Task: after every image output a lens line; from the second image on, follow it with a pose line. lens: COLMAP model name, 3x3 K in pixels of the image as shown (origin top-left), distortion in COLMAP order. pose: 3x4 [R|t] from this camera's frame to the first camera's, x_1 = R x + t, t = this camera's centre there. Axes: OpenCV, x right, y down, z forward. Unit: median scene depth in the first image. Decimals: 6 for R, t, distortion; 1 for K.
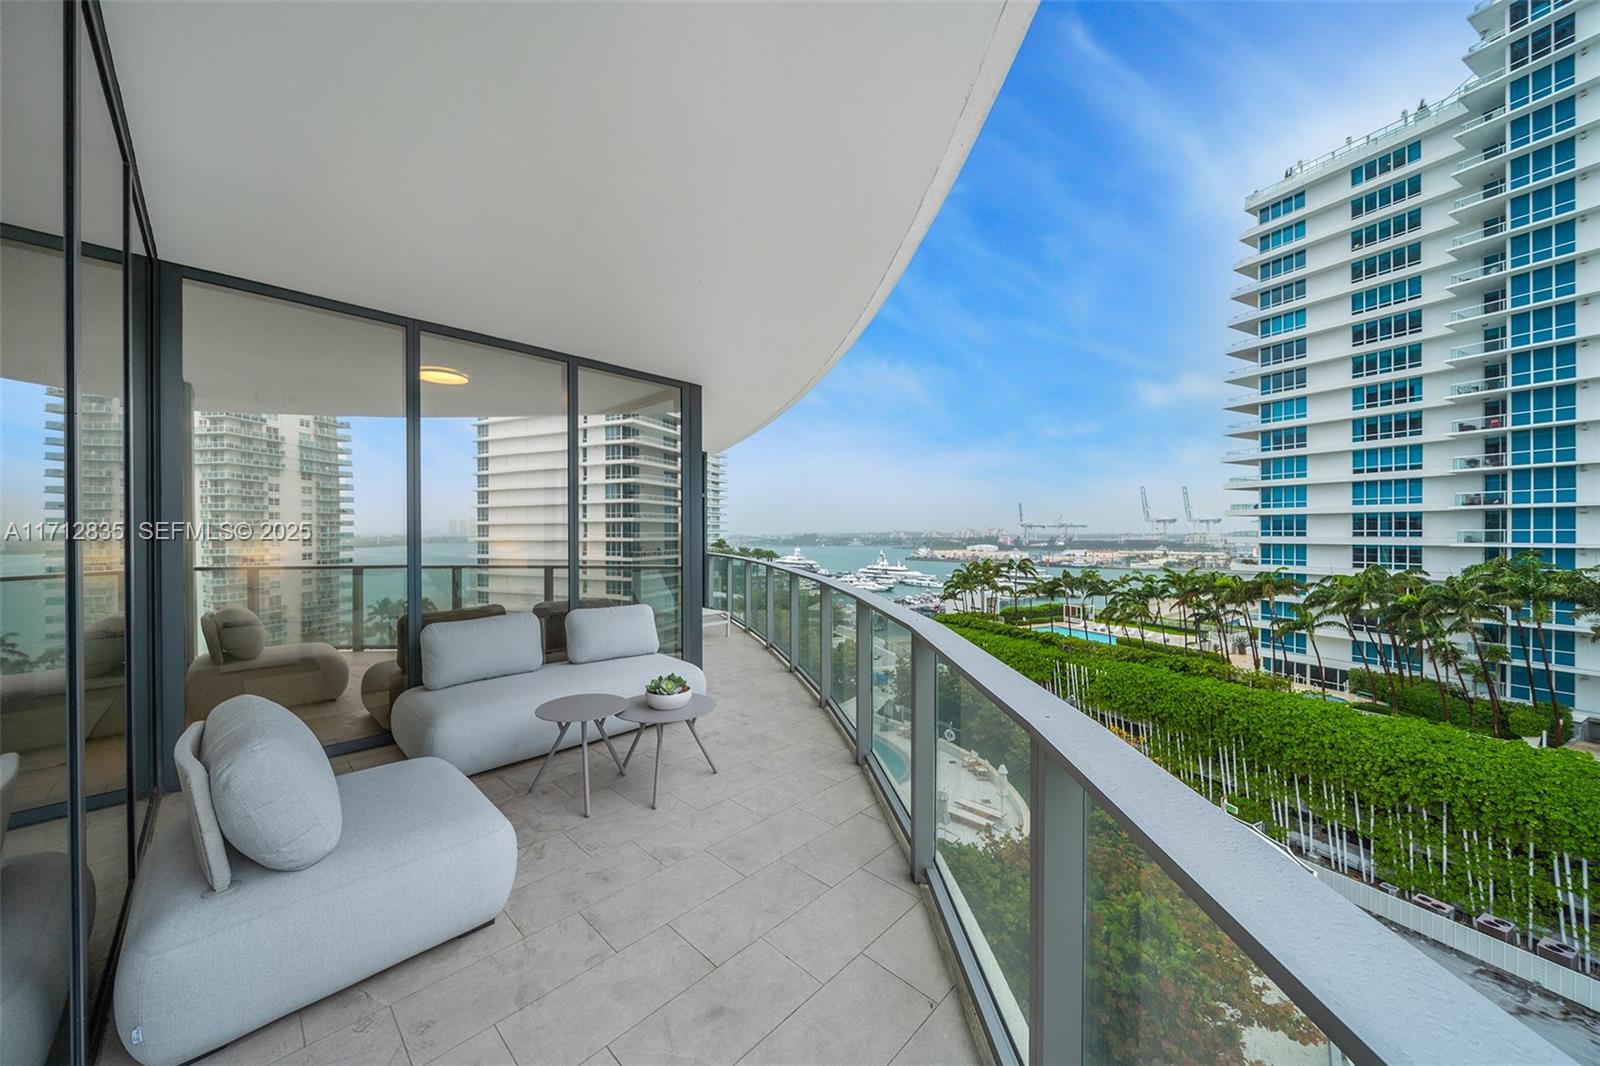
lens RADIAL K [[554.5, 0, 787.9], [0, 554.5, 533.4], [0, 0, 1]] dist [-0.003979, 0.000089]
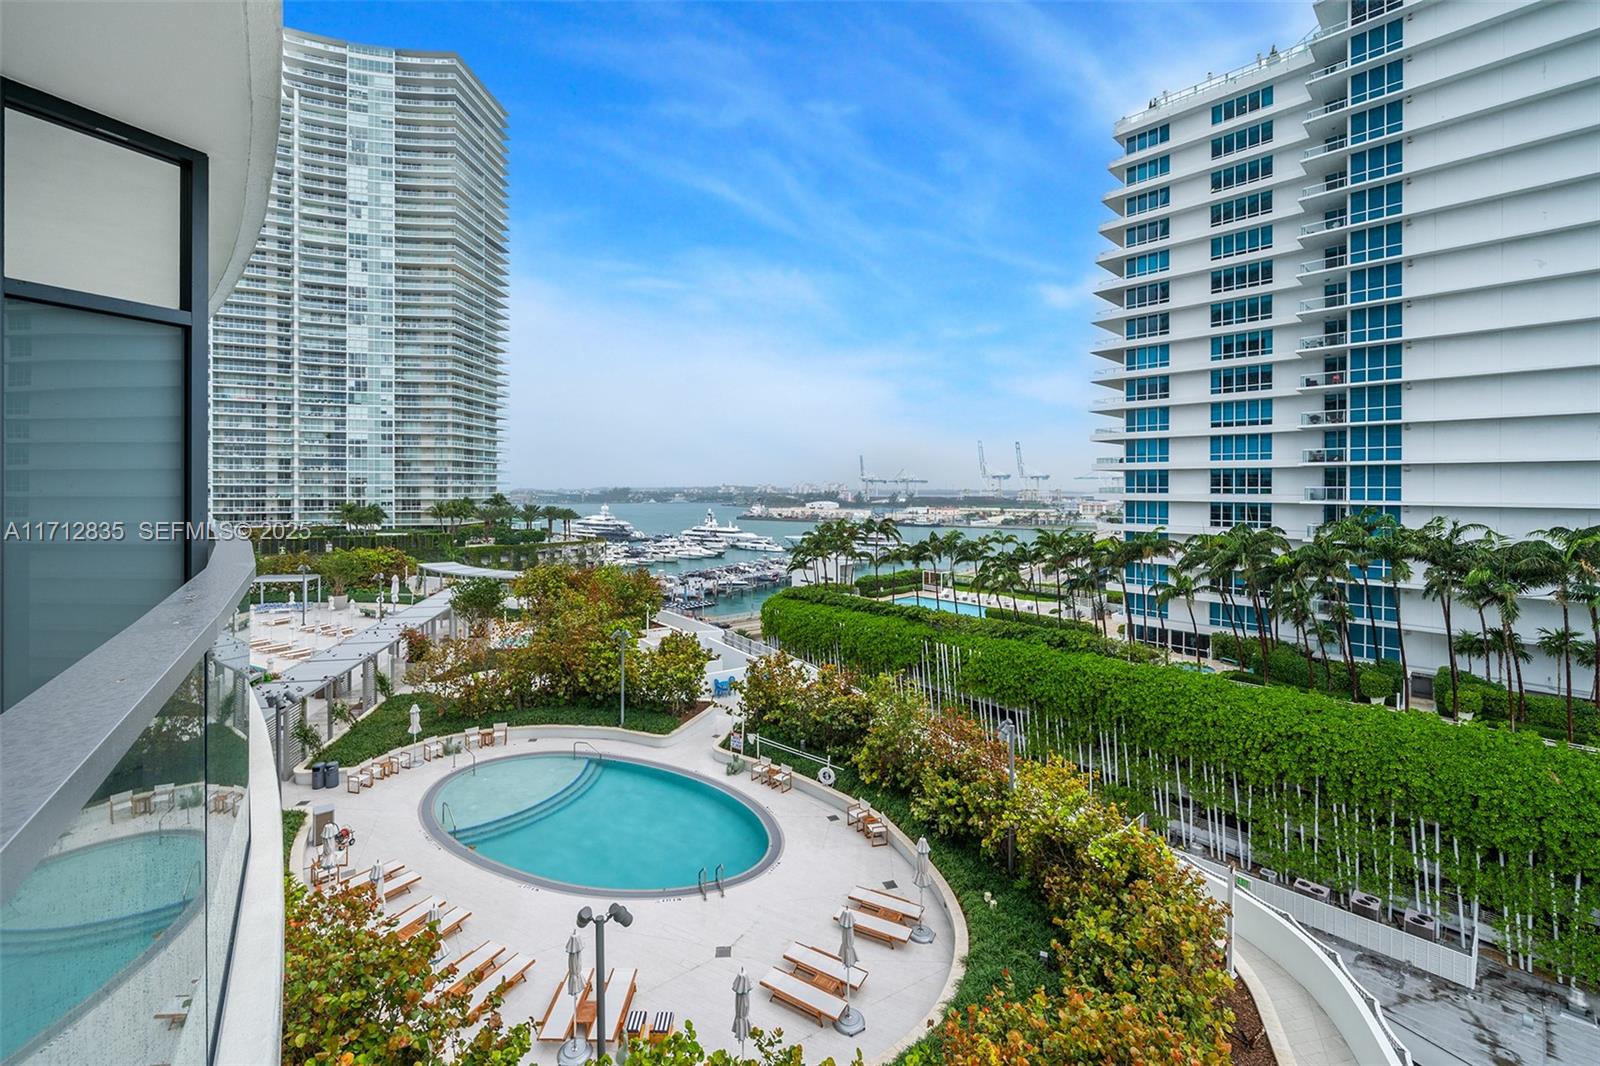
lens RADIAL K [[612.2, 0, 782.8], [0, 612.2, 494.1], [0, 0, 1]] dist [-0.000016, -0.000010]
pose [[0.956074, 0.003157, 0.293109, 0.009448], [-0.005748, 0.999952, 0.007977, 0.002846], [-0.293070, -0.009312, 0.956046, 0.220288]]
